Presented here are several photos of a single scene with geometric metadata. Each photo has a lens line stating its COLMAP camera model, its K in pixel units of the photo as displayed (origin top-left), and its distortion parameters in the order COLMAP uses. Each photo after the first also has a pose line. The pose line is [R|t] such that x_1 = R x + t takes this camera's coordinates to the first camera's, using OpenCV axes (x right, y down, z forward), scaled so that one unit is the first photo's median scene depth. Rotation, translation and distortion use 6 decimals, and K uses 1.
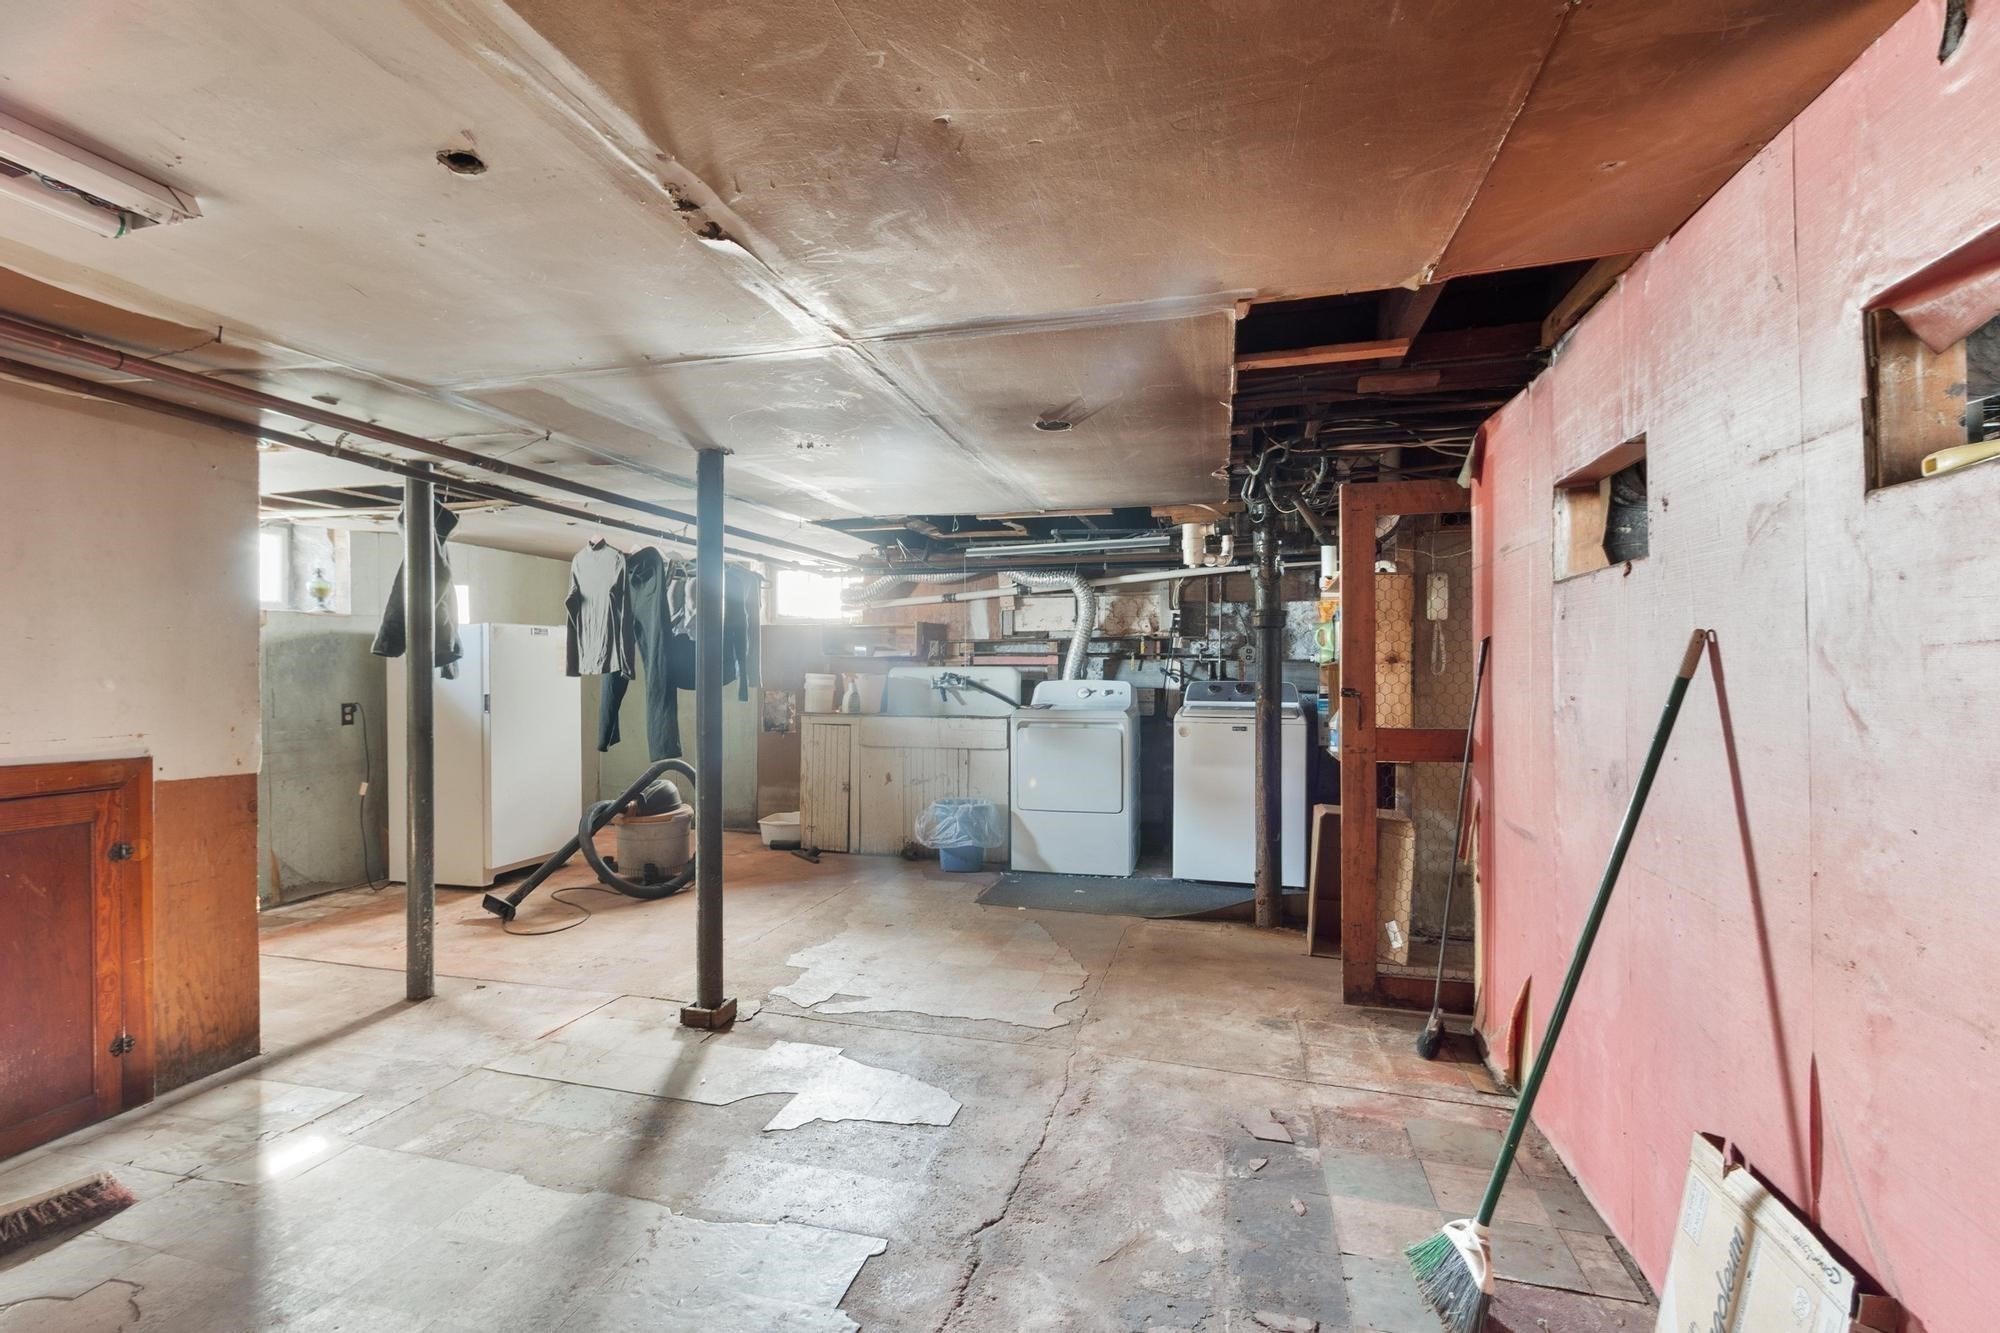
lens RADIAL K [[954.1, 0, 945.0], [0, 954.1, 678.3], [0, 0, 1]] dist [0.002114, 0.000045]
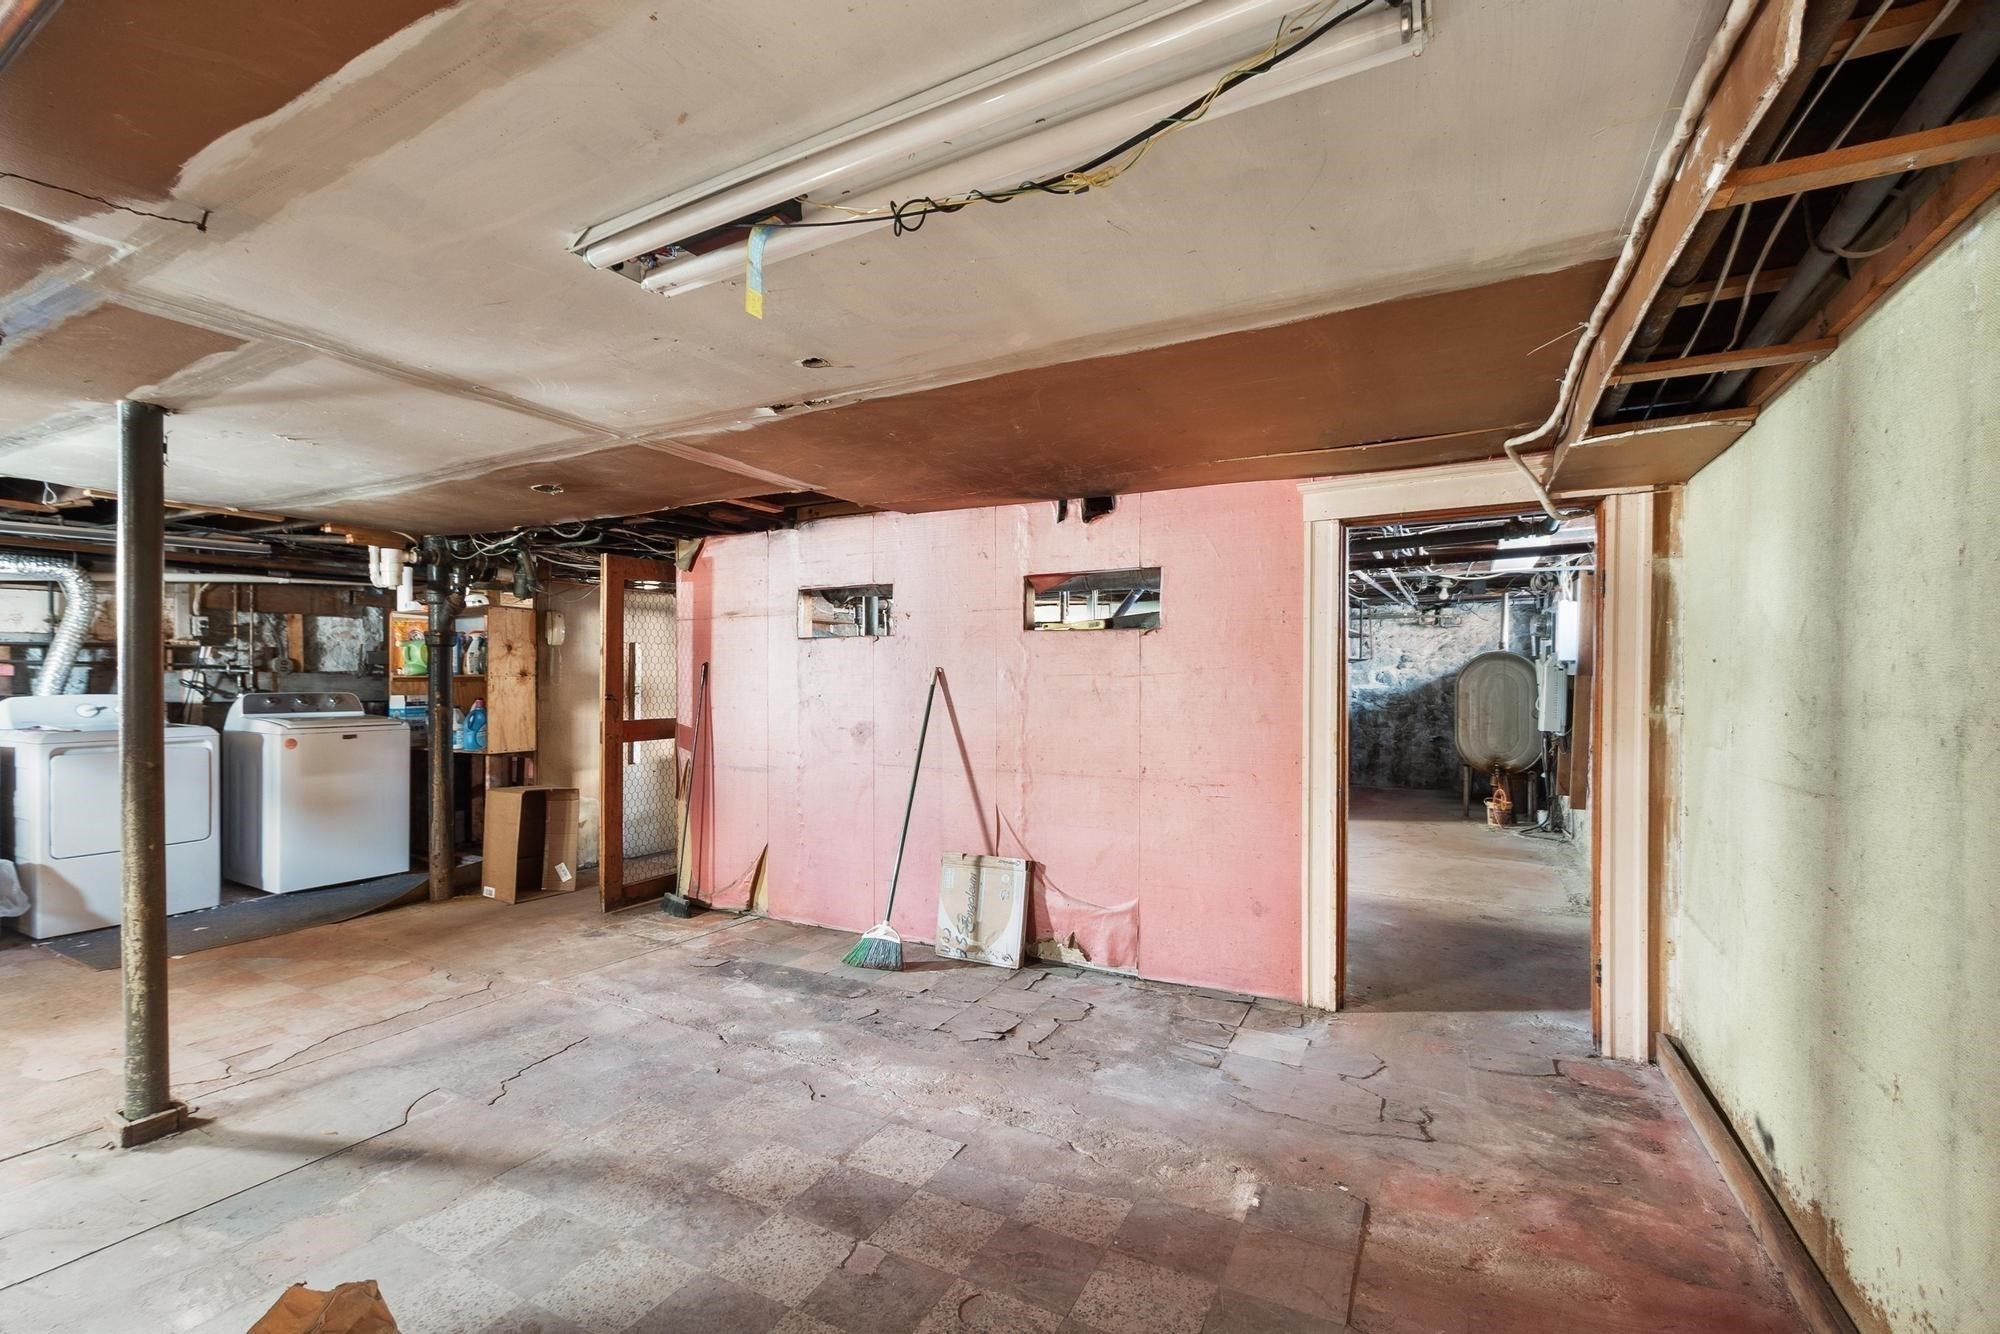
lens RADIAL K [[875.2, 0, 955.1], [0, 875.2, 682.5], [0, 0, 1]] dist [0.000282, 0.000267]
pose [[0.234159, -0.003944, 0.972190, -0.748694], [0.010593, 0.999943, 0.001506, -0.003280], [-0.972141, 0.009946, 0.234188, 0.175479]]
